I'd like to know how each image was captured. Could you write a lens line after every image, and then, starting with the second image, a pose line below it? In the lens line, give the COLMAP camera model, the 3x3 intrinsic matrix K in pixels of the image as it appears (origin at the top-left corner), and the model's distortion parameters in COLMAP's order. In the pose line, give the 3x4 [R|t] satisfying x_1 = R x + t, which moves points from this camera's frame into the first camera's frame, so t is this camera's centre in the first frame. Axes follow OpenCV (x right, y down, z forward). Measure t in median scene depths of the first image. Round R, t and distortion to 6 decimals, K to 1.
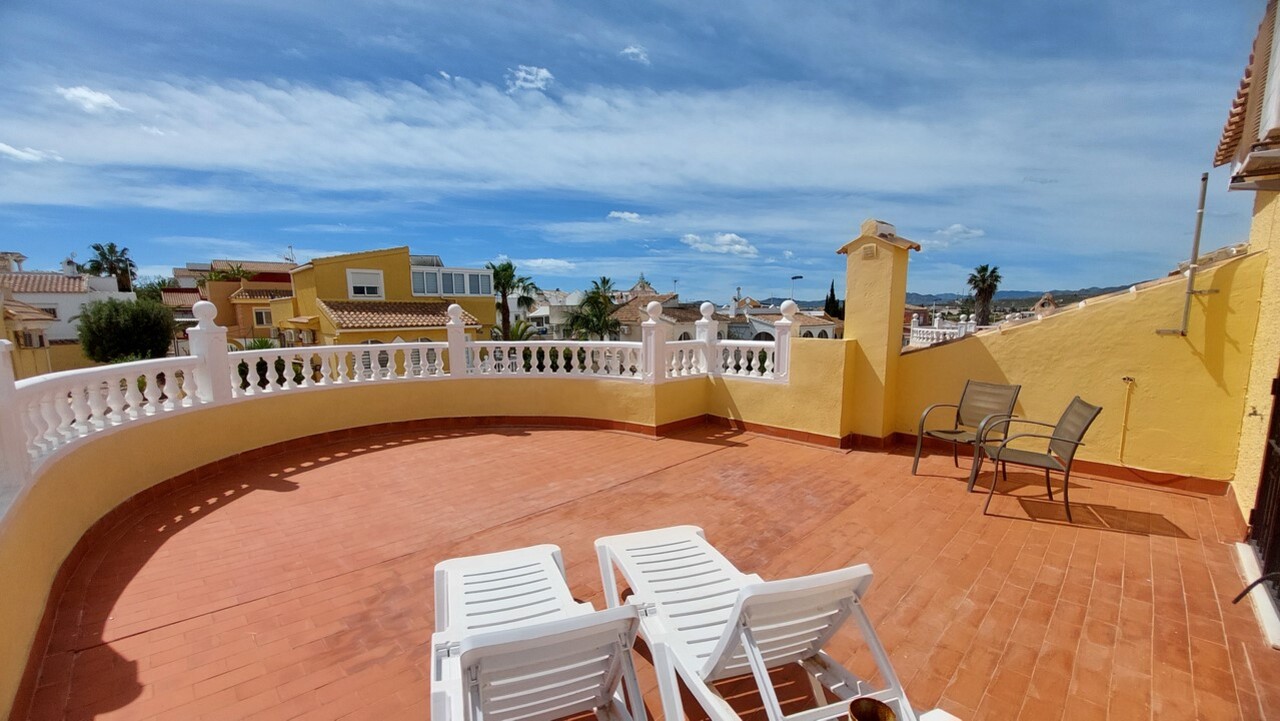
lens RADIAL K [[503.2, 0, 631.2], [0, 503.2, 364.4], [0, 0, 1]] dist [-0.001410, -0.000181]
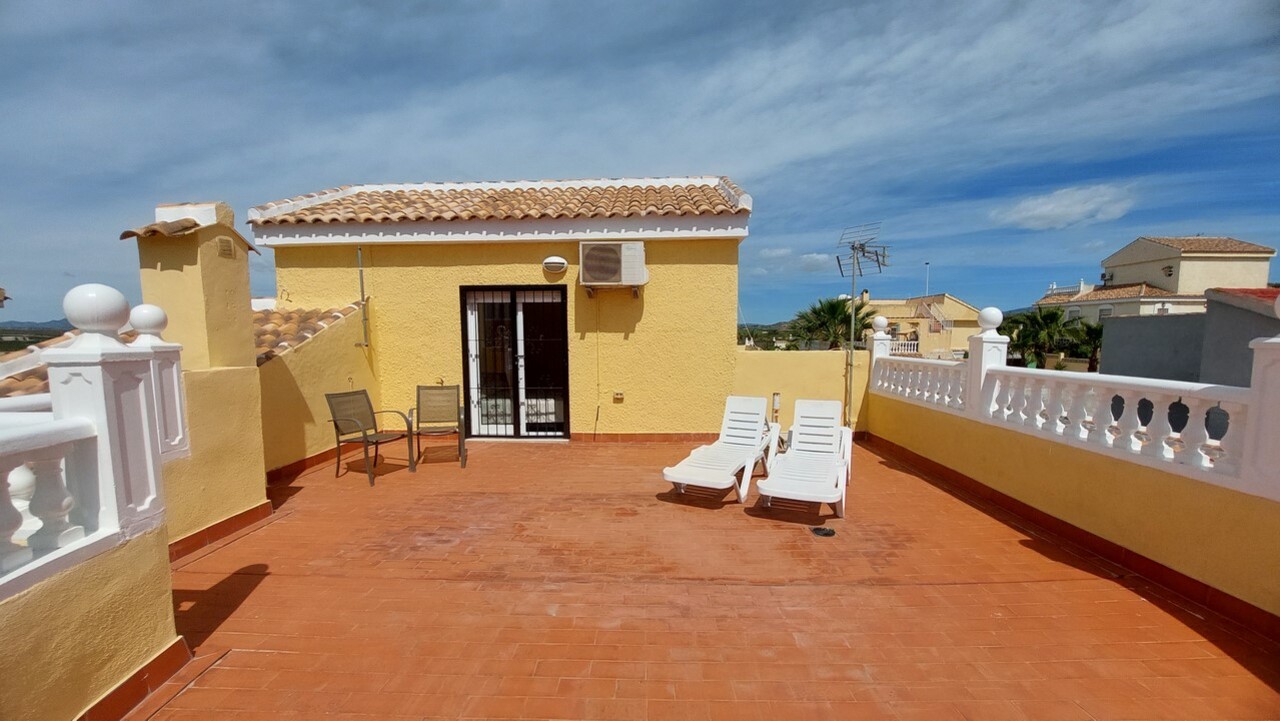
lens RADIAL K [[503.2, 0, 631.2], [0, 503.2, 364.4], [0, 0, 1]] dist [-0.001410, -0.000181]
pose [[-0.683777, -0.033211, 0.728935, -0.604214], [0.084397, 0.988660, 0.124213, -0.122713], [-0.724794, 0.146454, -0.673220, 1.398123]]
